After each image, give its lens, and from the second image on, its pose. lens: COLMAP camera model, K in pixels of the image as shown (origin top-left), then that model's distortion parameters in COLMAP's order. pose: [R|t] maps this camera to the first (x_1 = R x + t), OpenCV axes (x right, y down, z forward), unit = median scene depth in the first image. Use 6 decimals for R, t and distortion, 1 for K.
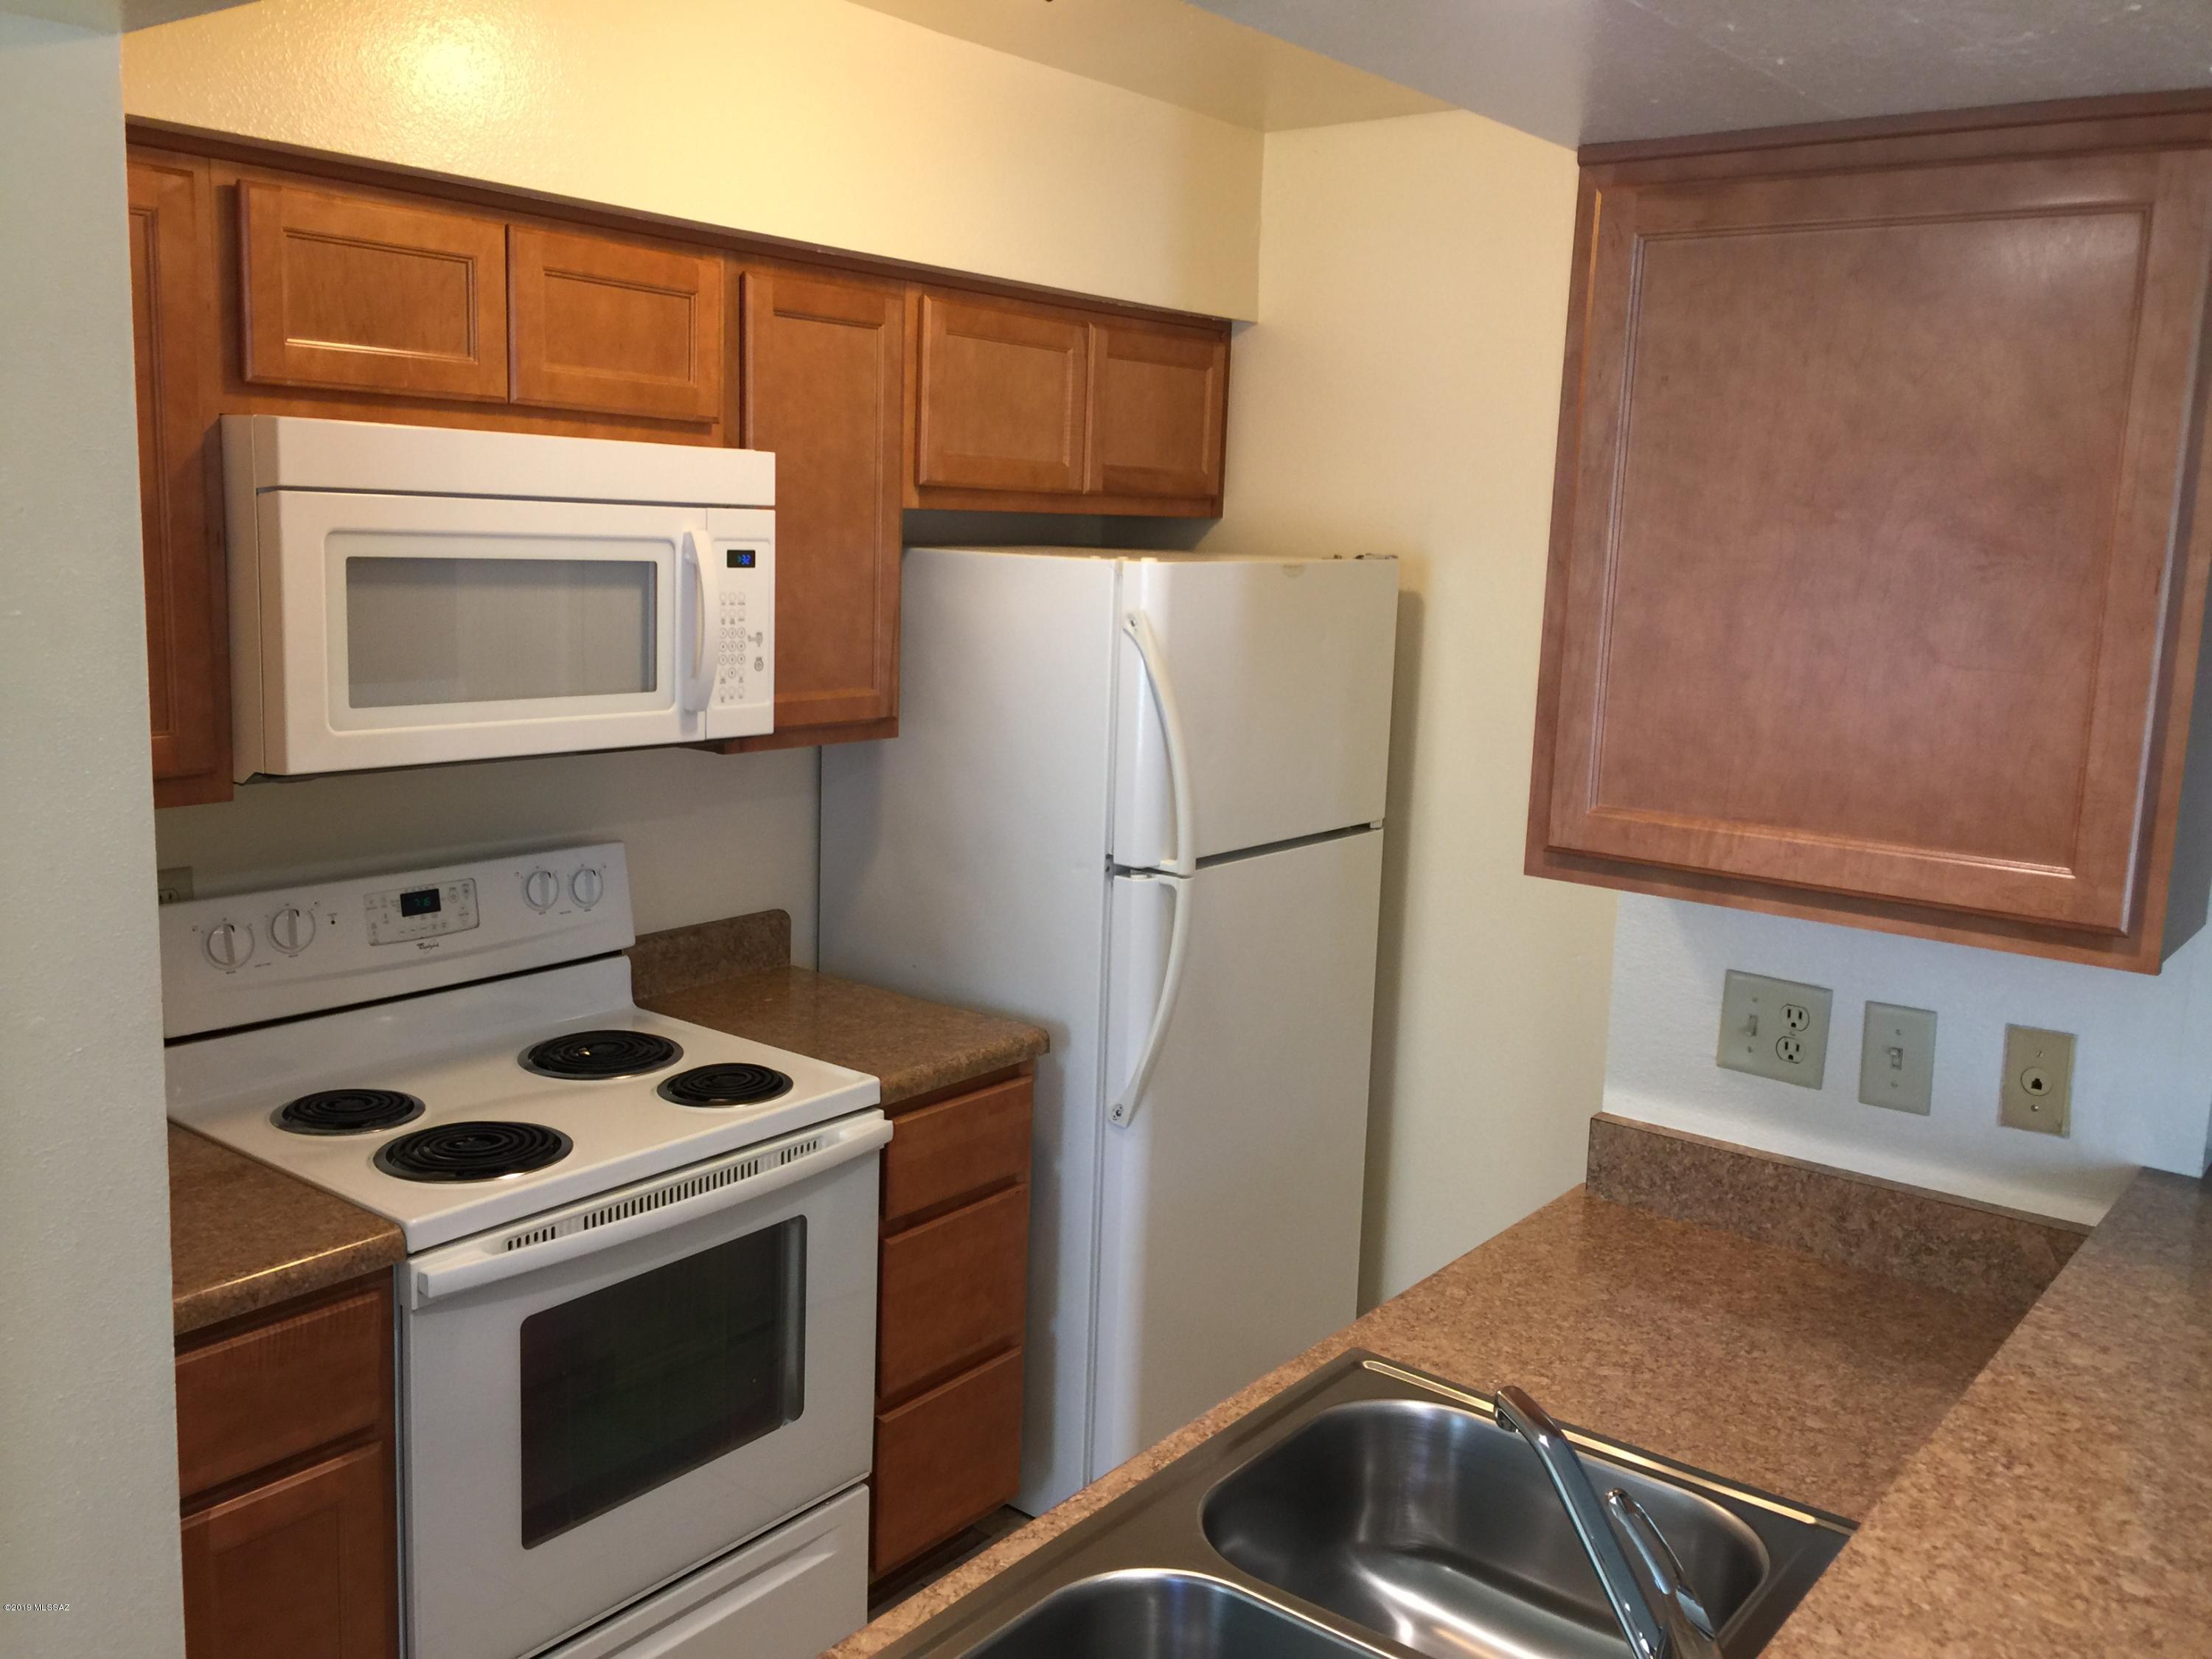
lens RADIAL K [[1894.2, 0, 1093.8], [0, 1894.2, 805.5], [0, 0, 1]] dist [0.081329, -0.117277]
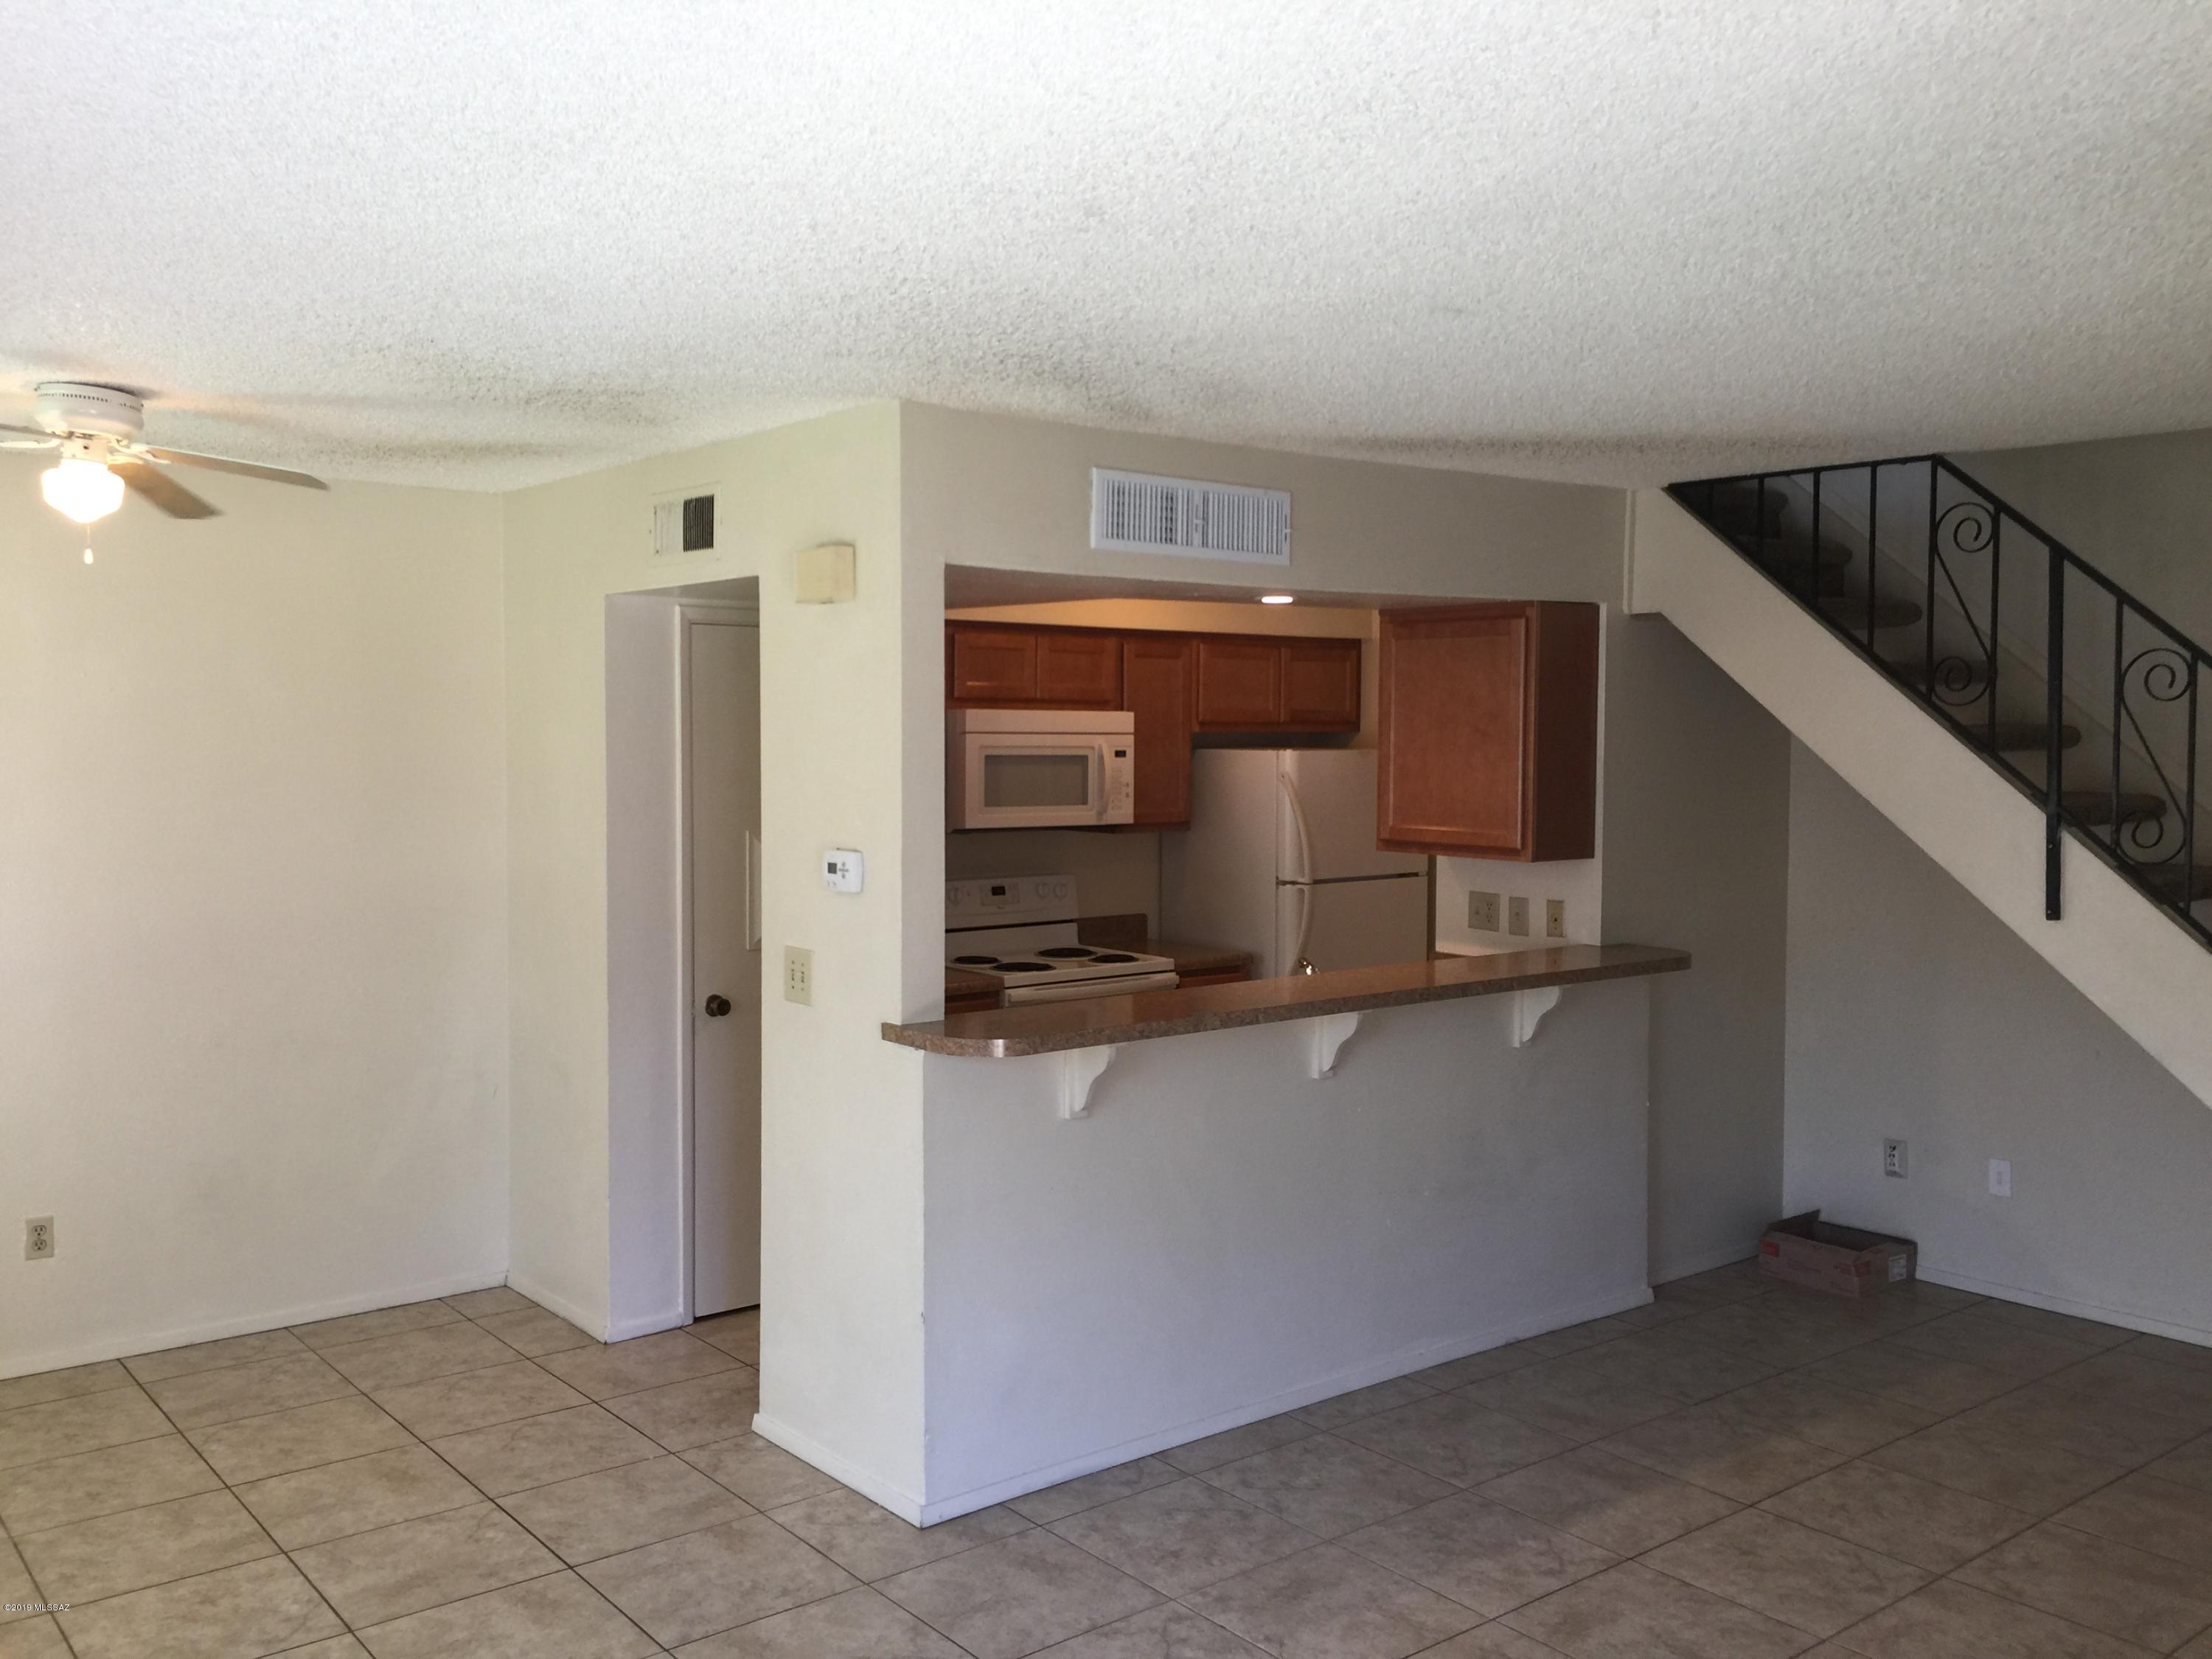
lens RADIAL K [[1894.2, 0, 1080.6], [0, 1894.2, 819.3], [0, 0, 1]] dist [0.081329, -0.117277]
pose [[0.972053, -0.019566, -0.233944, 0.413732], [-0.006166, 0.994049, -0.108756, 0.272649], [0.234680, 0.107159, 0.966148, -1.697524]]
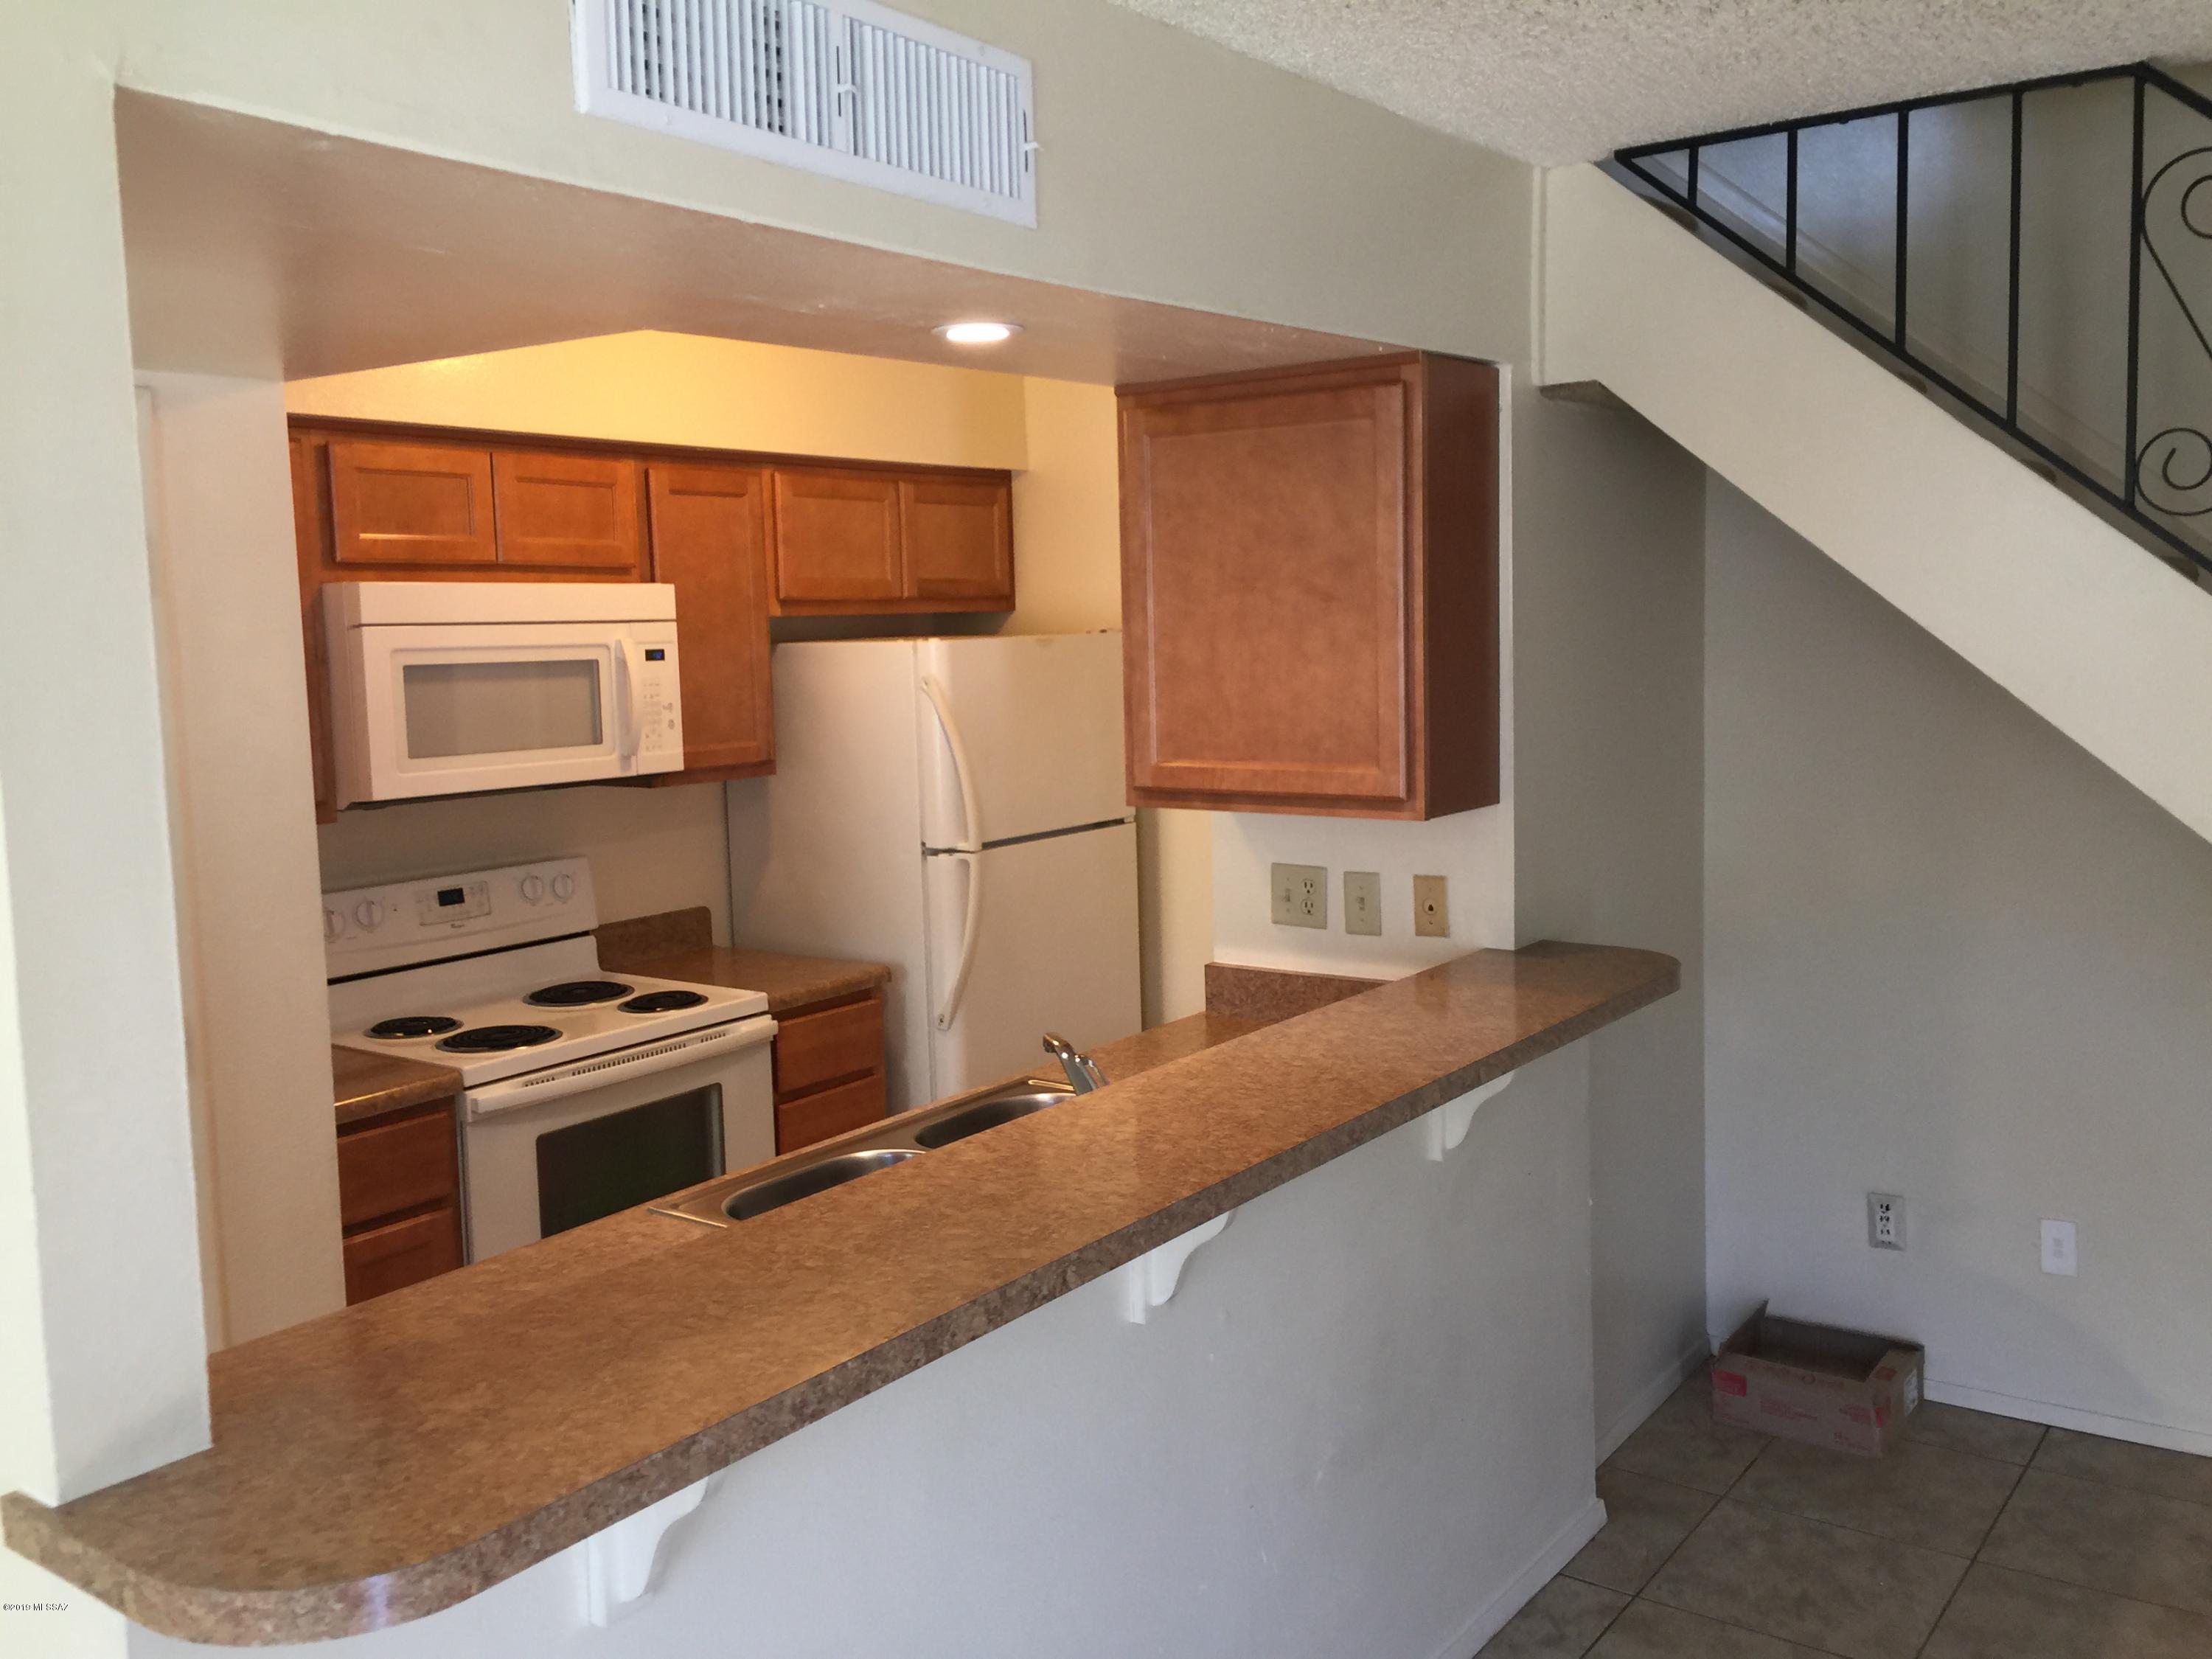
lens RADIAL K [[1894.2, 0, 1125.1], [0, 1894.2, 796.9], [0, 0, 1]] dist [0.081329, -0.117277]
pose [[0.997239, -0.065647, 0.034724, 0.148250], [0.067573, 0.996053, -0.057552, 0.110632], [-0.030809, 0.059740, 0.997738, -0.600590]]
